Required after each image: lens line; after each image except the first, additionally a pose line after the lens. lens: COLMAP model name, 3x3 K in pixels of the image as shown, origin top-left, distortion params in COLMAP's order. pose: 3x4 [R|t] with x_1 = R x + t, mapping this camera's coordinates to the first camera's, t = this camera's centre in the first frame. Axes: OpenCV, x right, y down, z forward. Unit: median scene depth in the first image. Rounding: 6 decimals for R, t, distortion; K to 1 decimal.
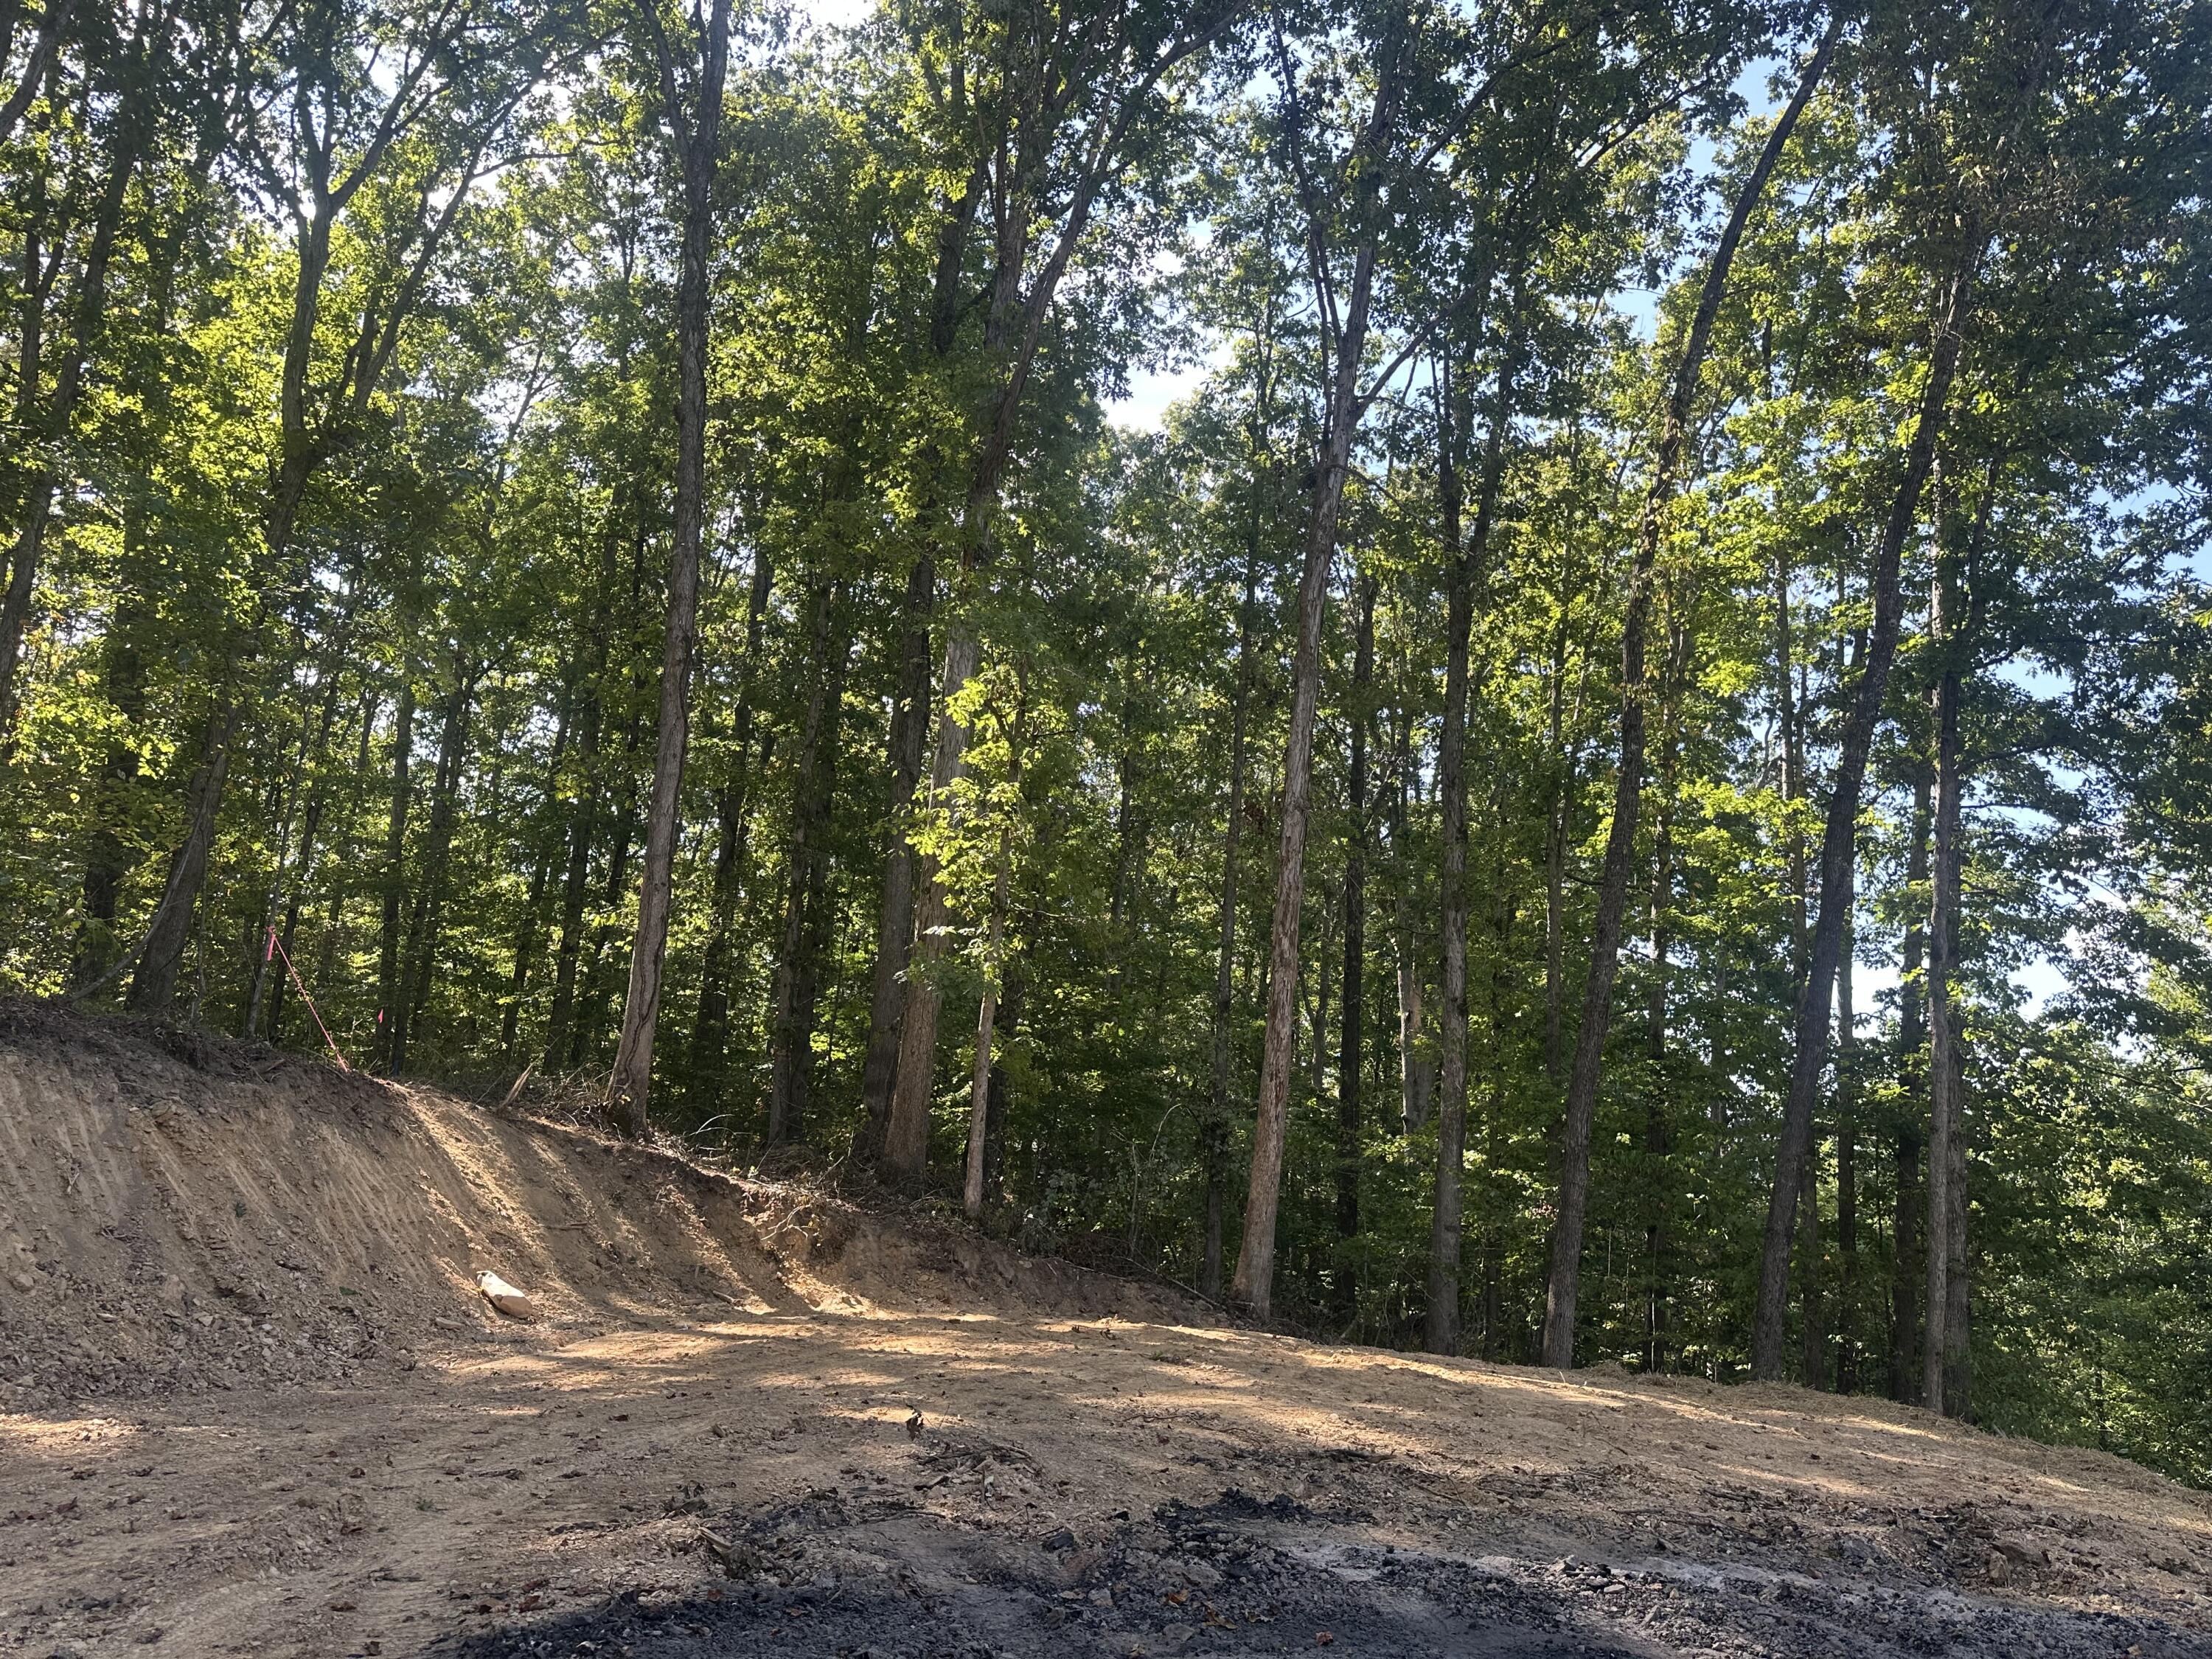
lens RADIAL K [[1542.3, 0, 1104.1], [0, 1542.3, 781.3], [0, 0, 1]] dist [0.080679, -0.101440]
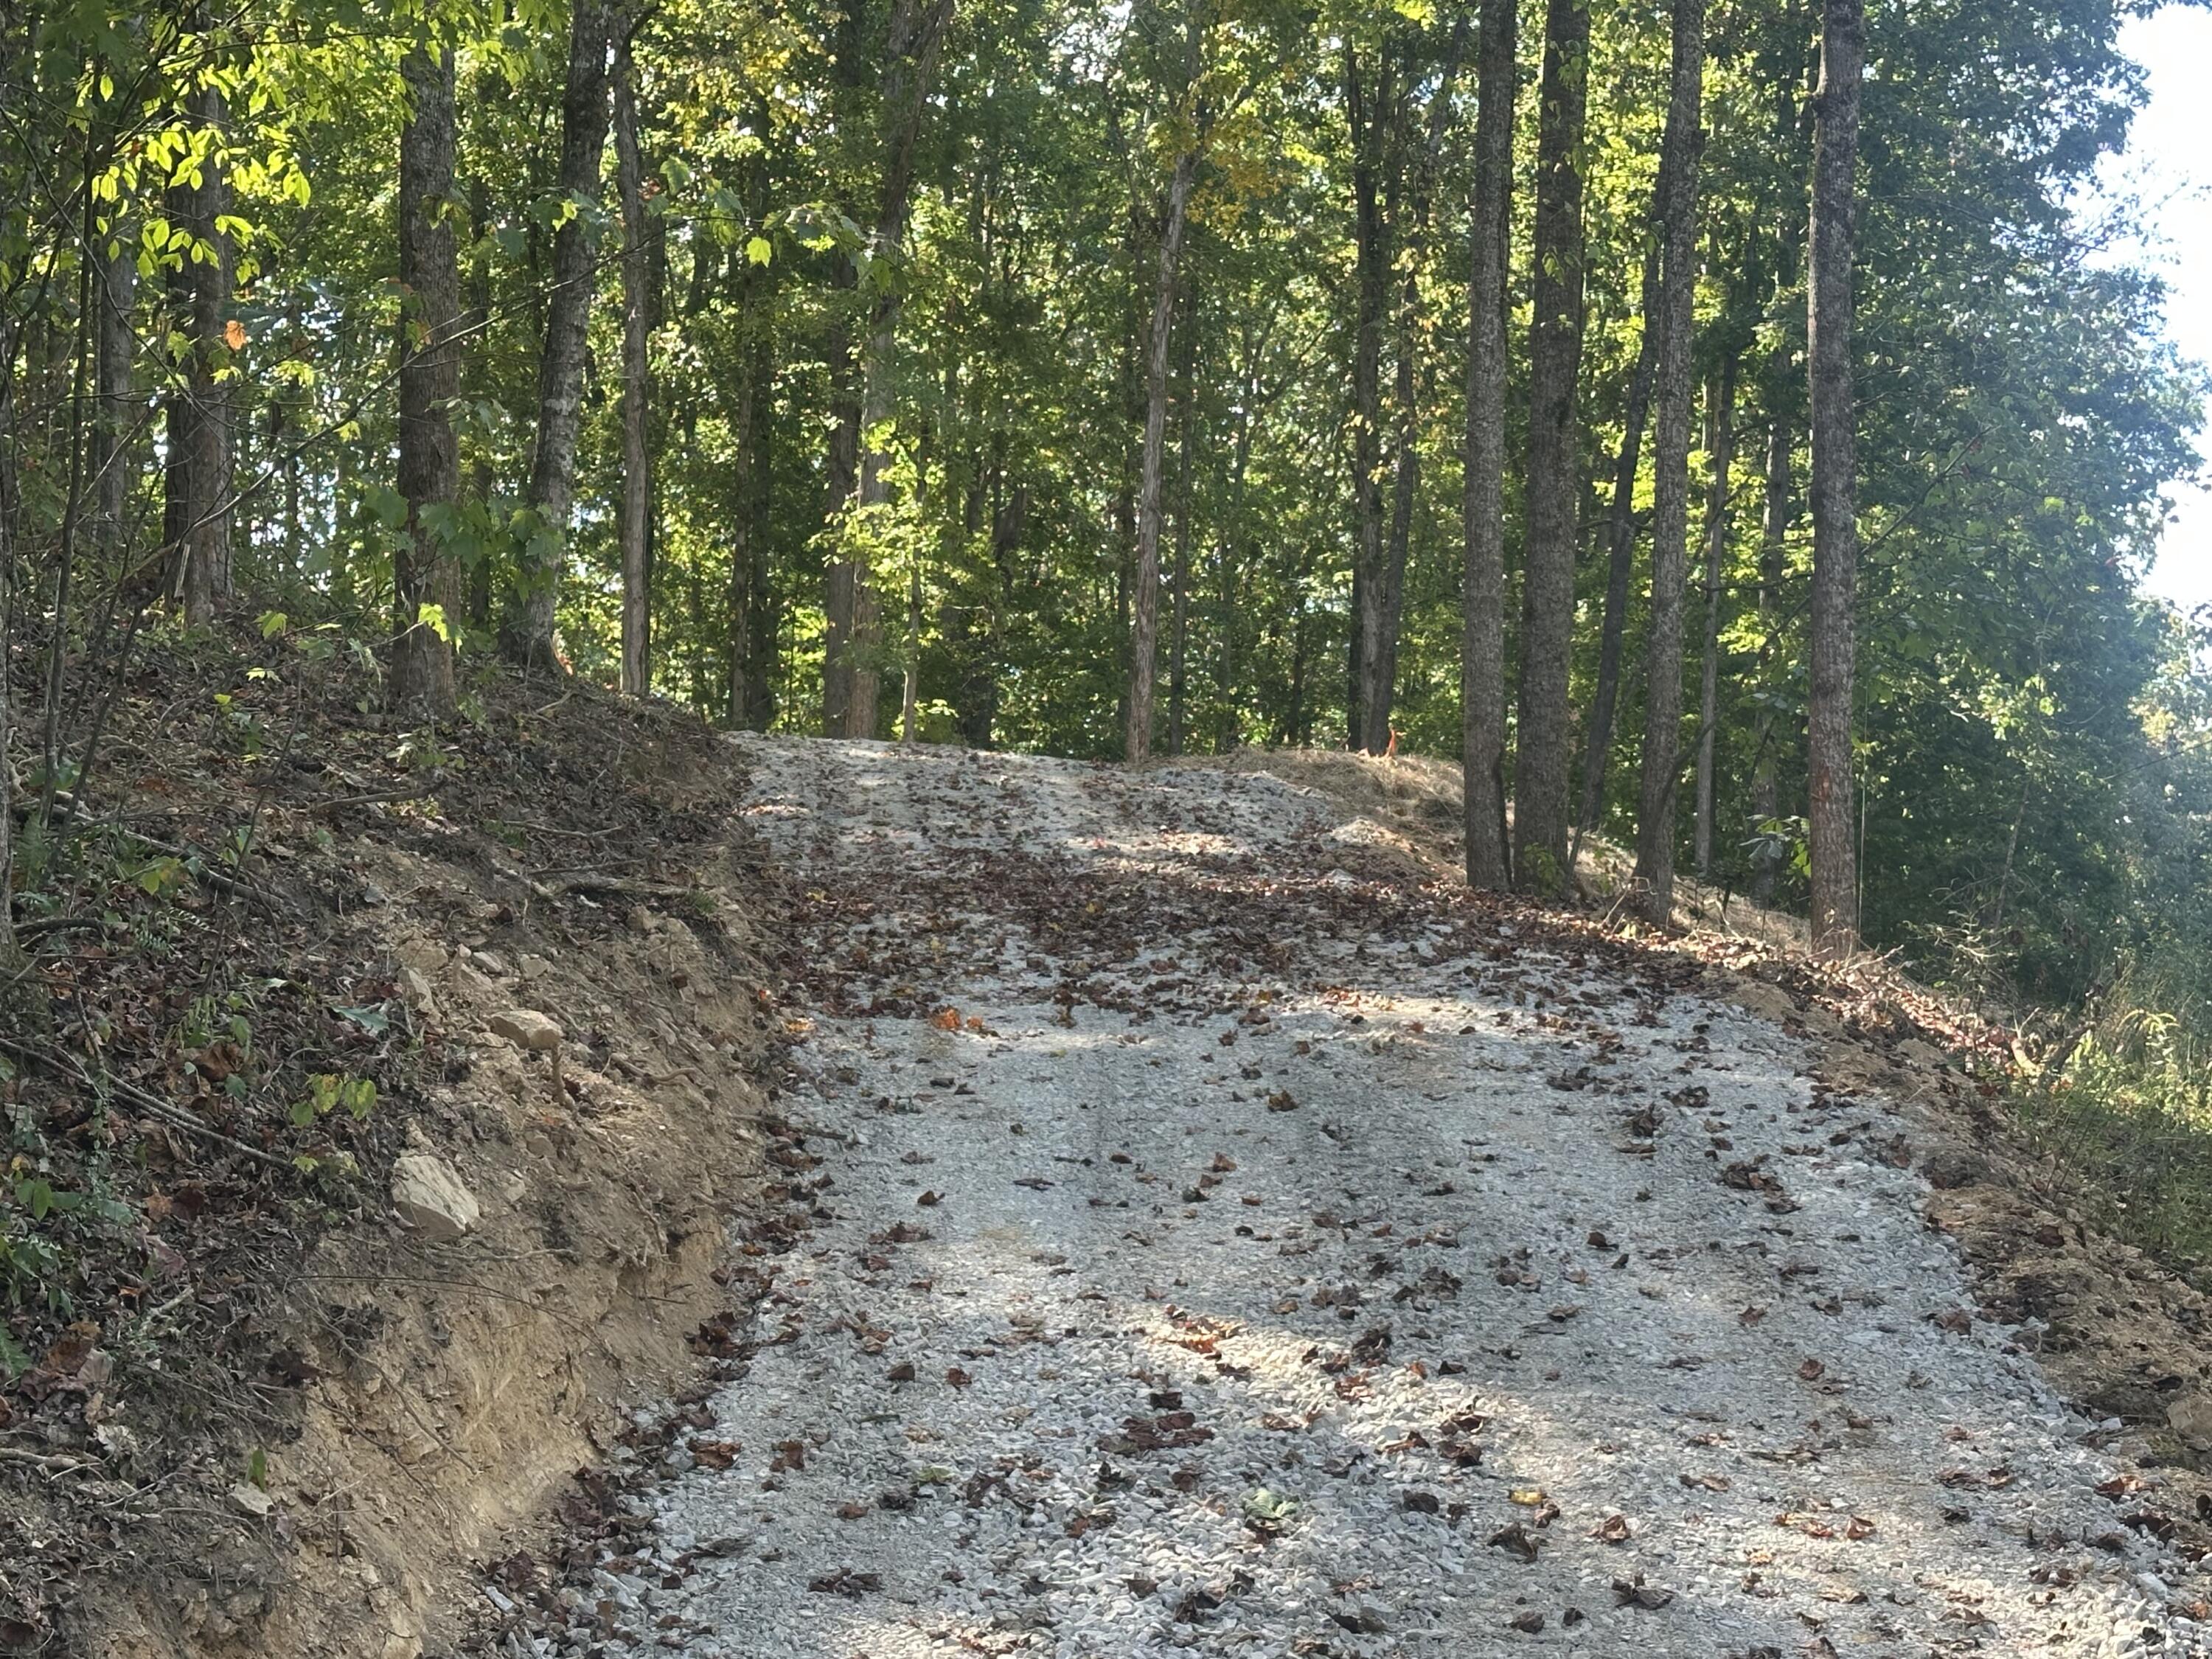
lens RADIAL K [[3782.0, 0, 1110.1], [0, 3782.0, 836.2], [0, 0, 1]] dist [0.183686, 0.000000]
pose [[0.993913, -0.031734, -0.105494, 0.388289], [0.047574, 0.987357, 0.151207, -0.176984], [0.099362, -0.155305, 0.982857, -1.914831]]
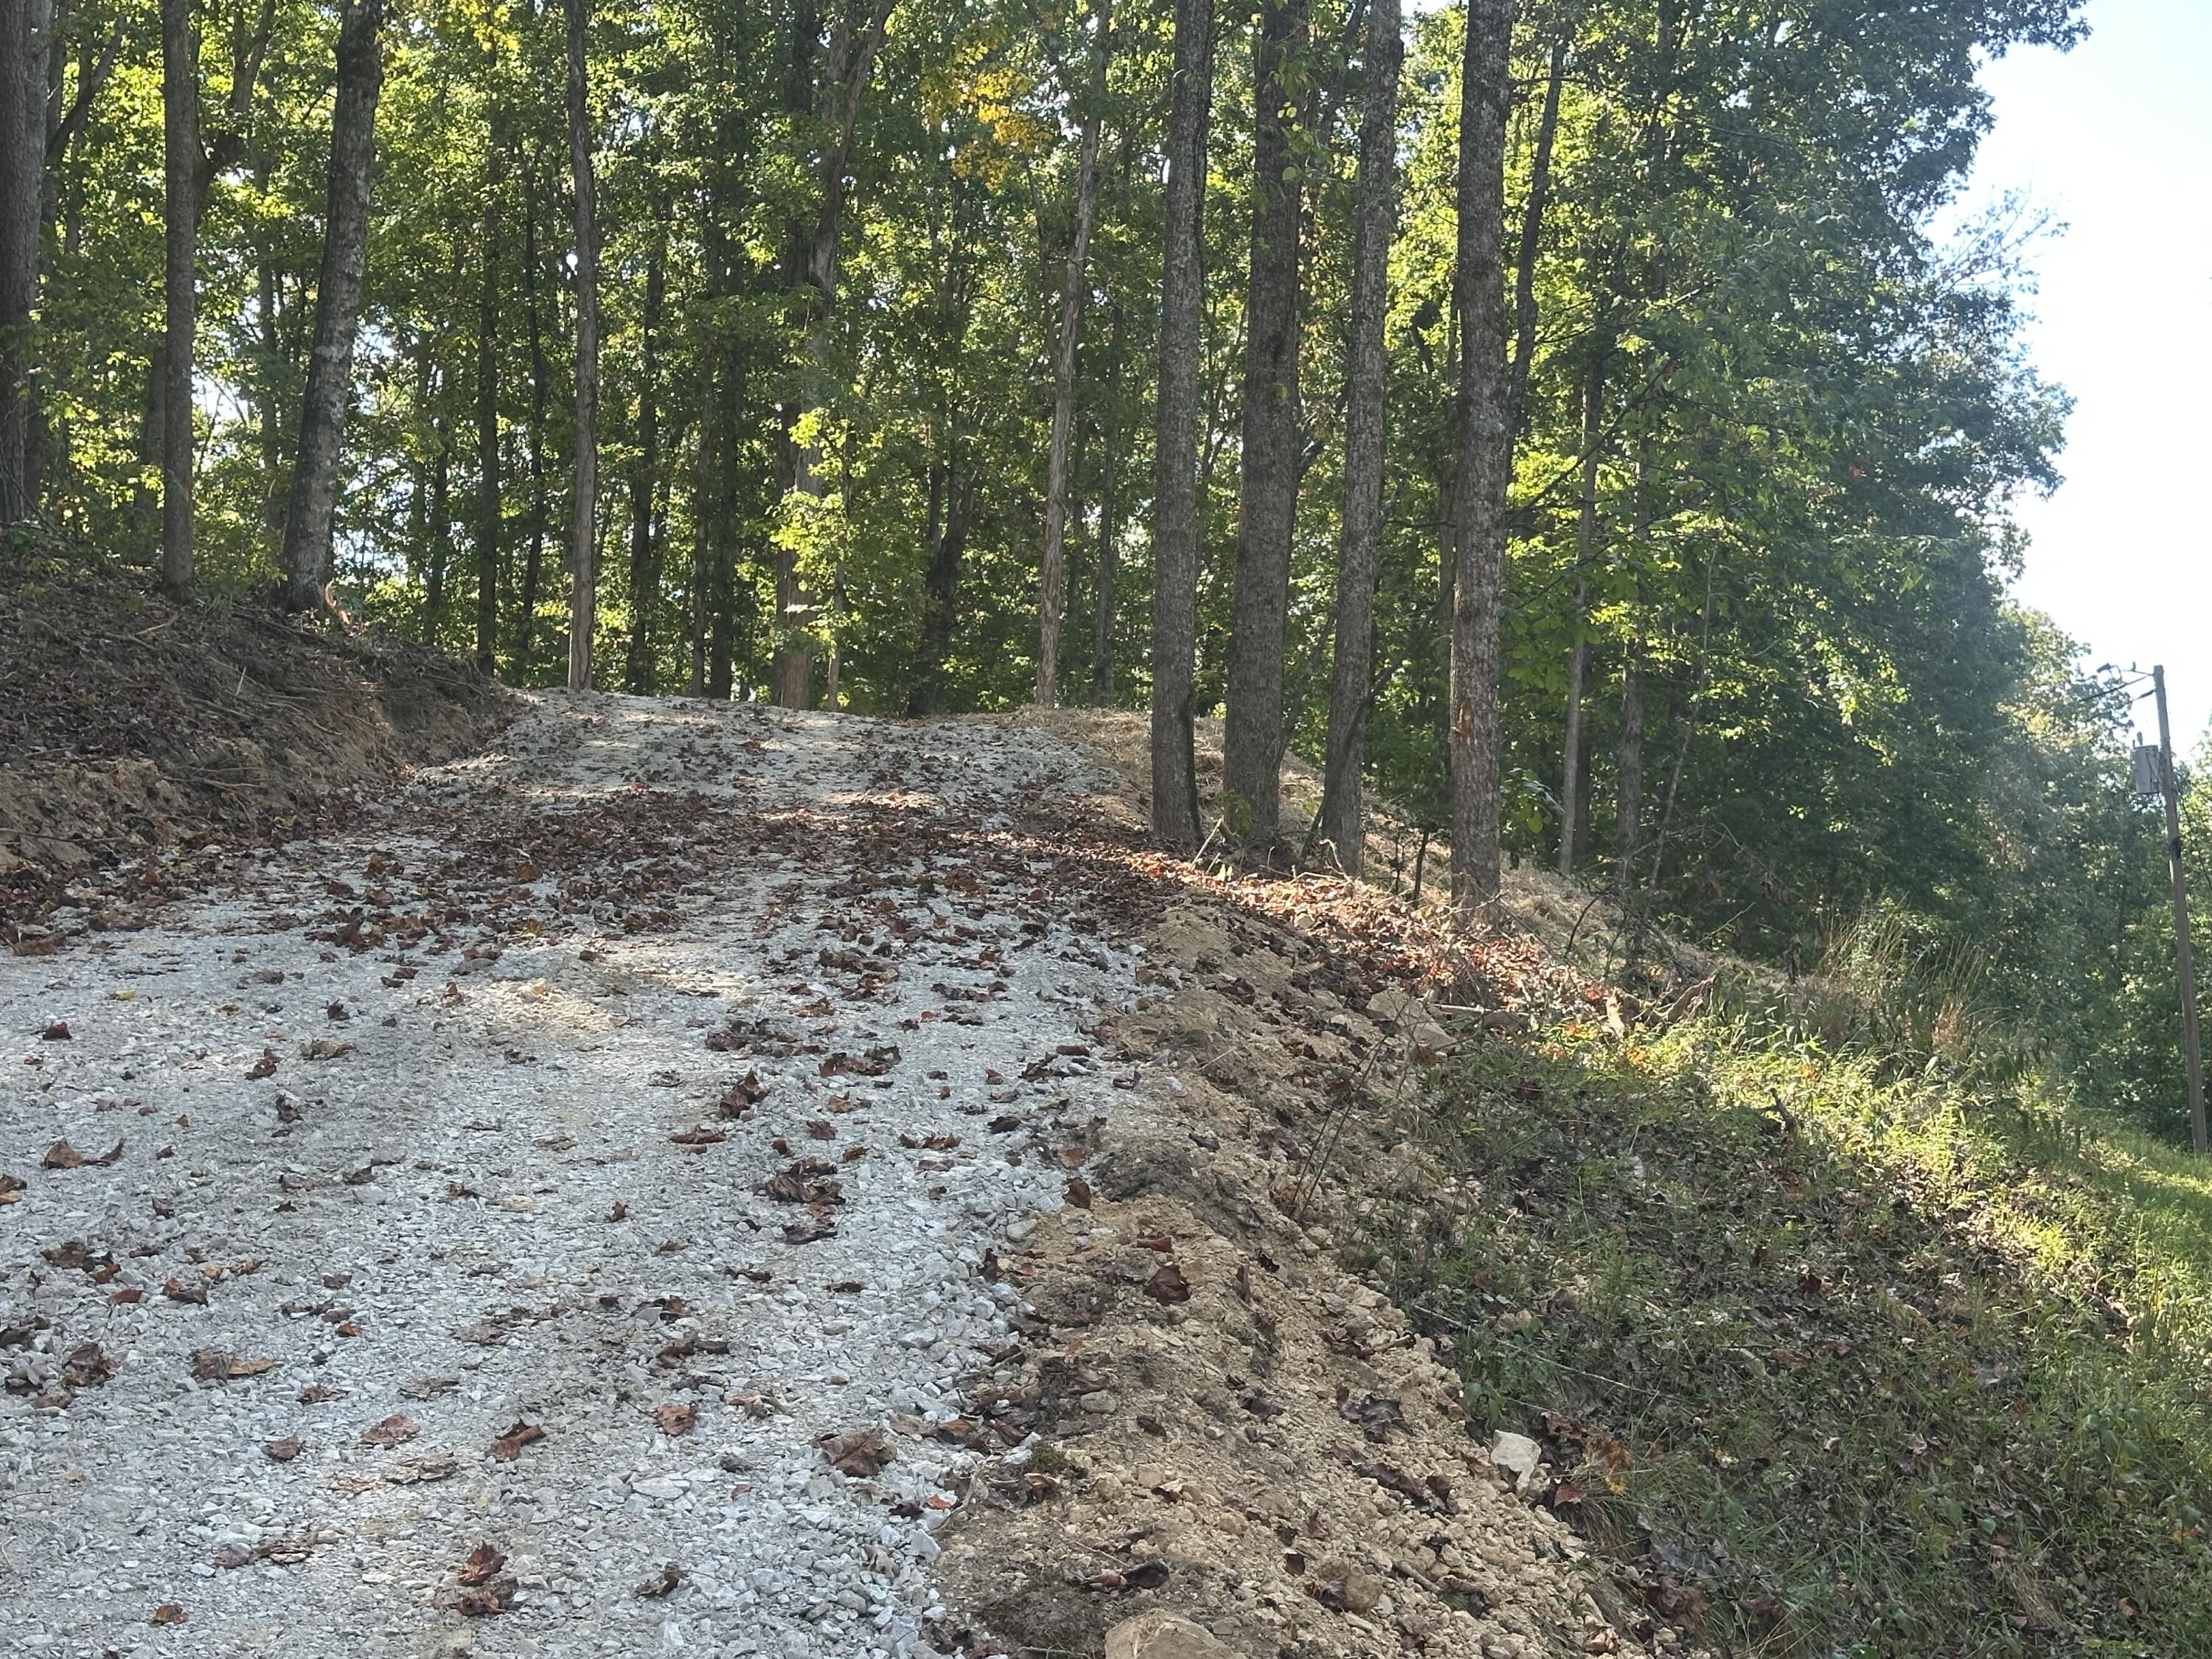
lens RADIAL K [[3254.6, 0, 1149.1], [0, 3254.6, 808.5], [0, 0, 1]] dist [0.181504, 0.000000]
pose [[0.993299, -0.024163, -0.113021, 0.489130], [0.040495, 0.988672, 0.144526, -0.119931], [0.108248, -0.148134, 0.983025, -1.670781]]
